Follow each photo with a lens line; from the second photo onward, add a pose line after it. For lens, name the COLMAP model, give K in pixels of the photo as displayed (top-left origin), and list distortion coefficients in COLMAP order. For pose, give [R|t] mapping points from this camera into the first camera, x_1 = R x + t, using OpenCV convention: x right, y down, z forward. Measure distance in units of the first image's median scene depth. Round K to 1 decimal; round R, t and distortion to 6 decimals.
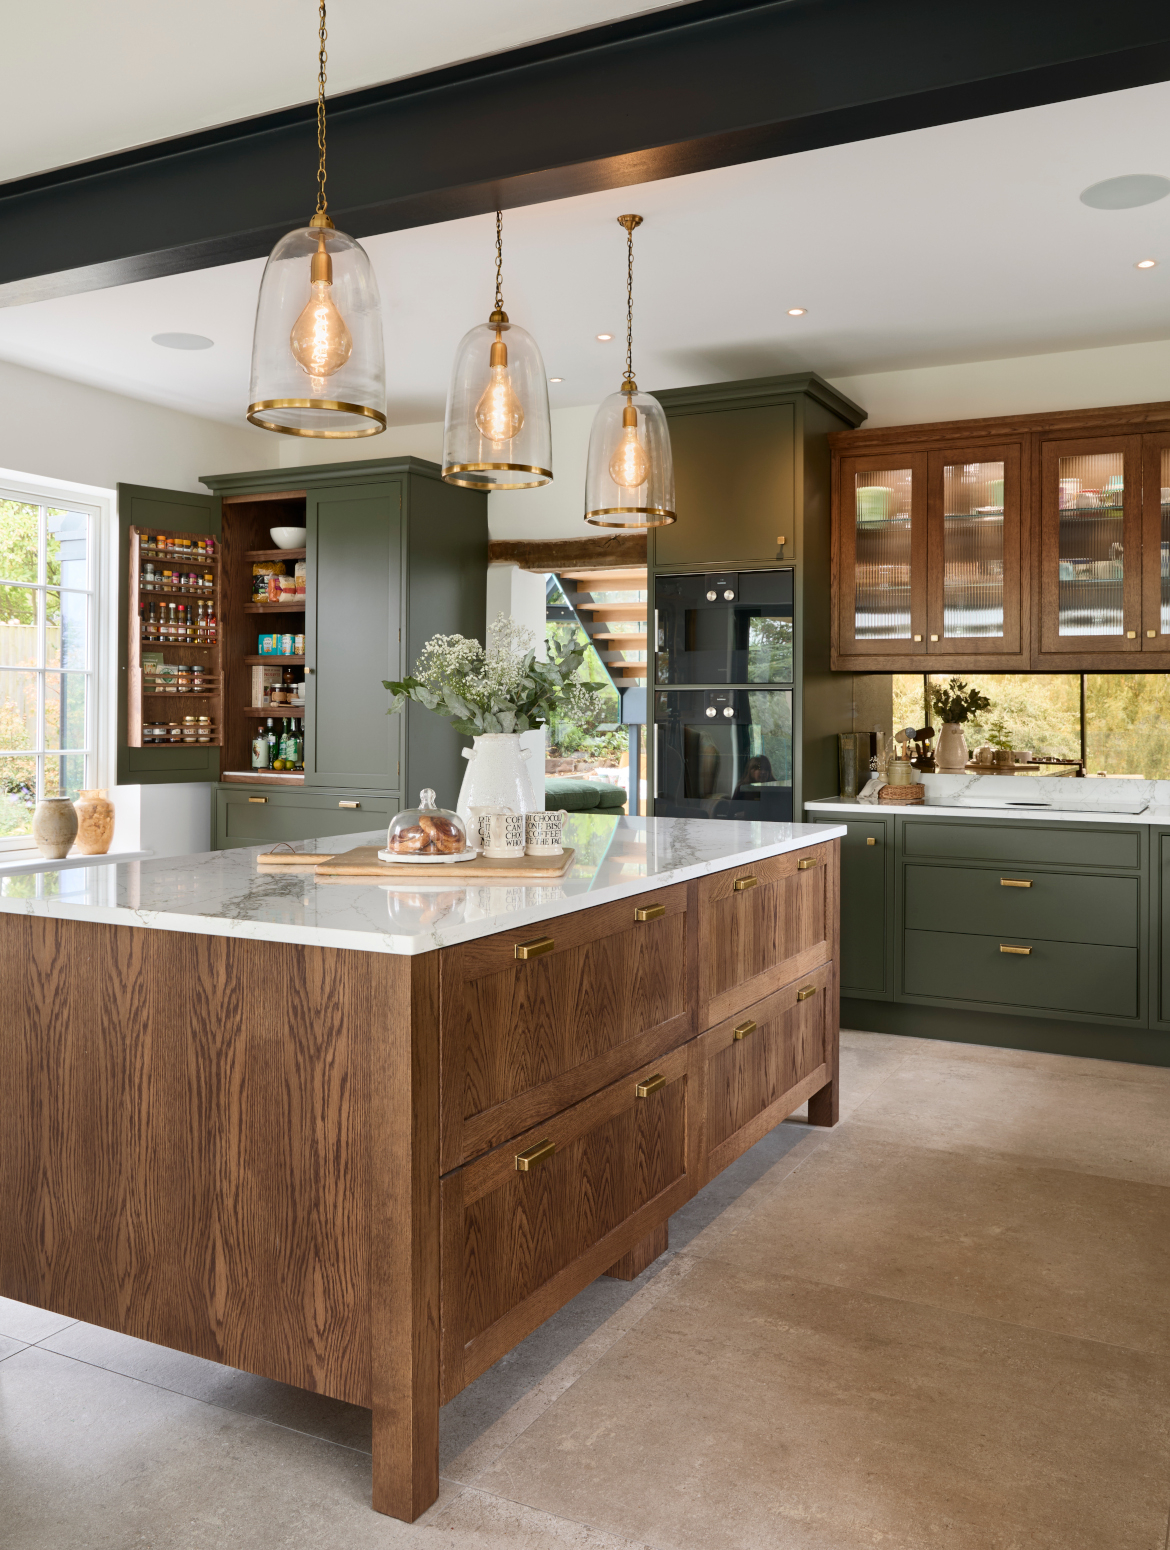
lens RADIAL K [[1299.9, 0, 654.9], [0, 1299.9, 744.5], [0, 0, 1]] dist [-0.015447, 0.002990]
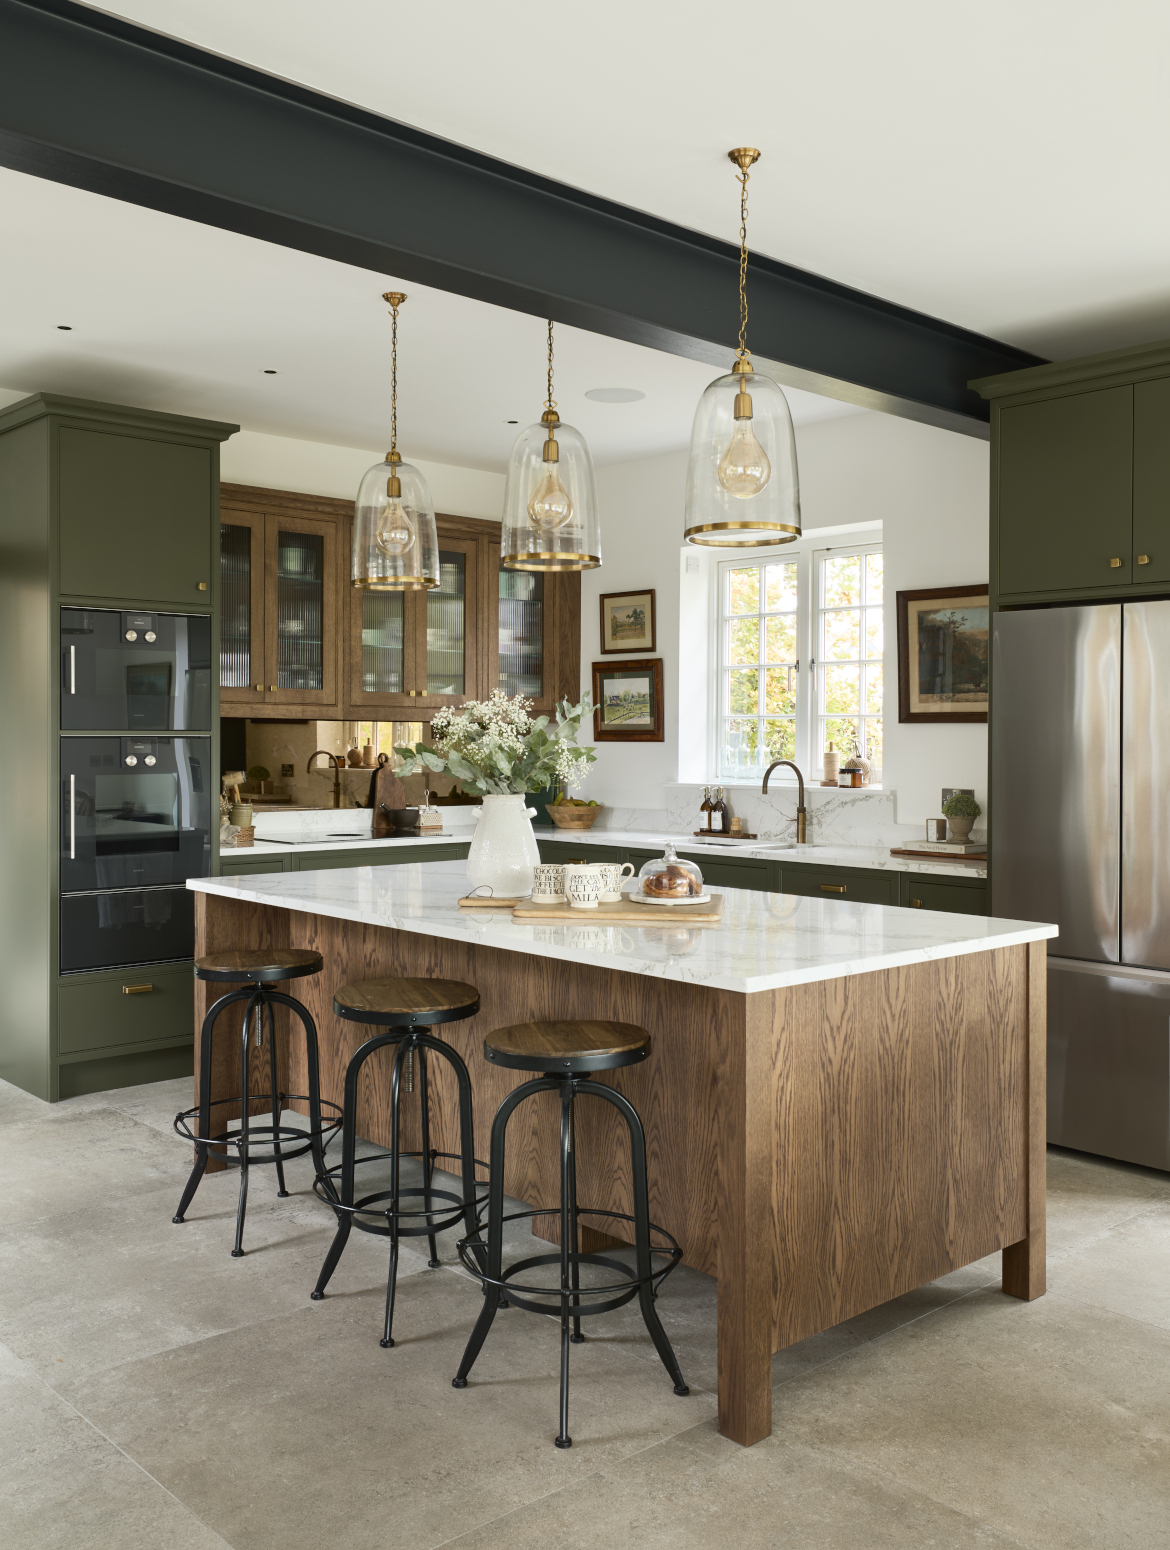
lens RADIAL K [[1335.4, 0, 582.1], [0, 1335.4, 781.3], [0, 0, 1]] dist [0.010511, 0.021736]
pose [[0.378482, -0.032637, 0.925033, -1.615699], [0.014557, 0.999464, 0.029307, -0.074423], [-0.925494, 0.002374, 0.378755, 0.757572]]
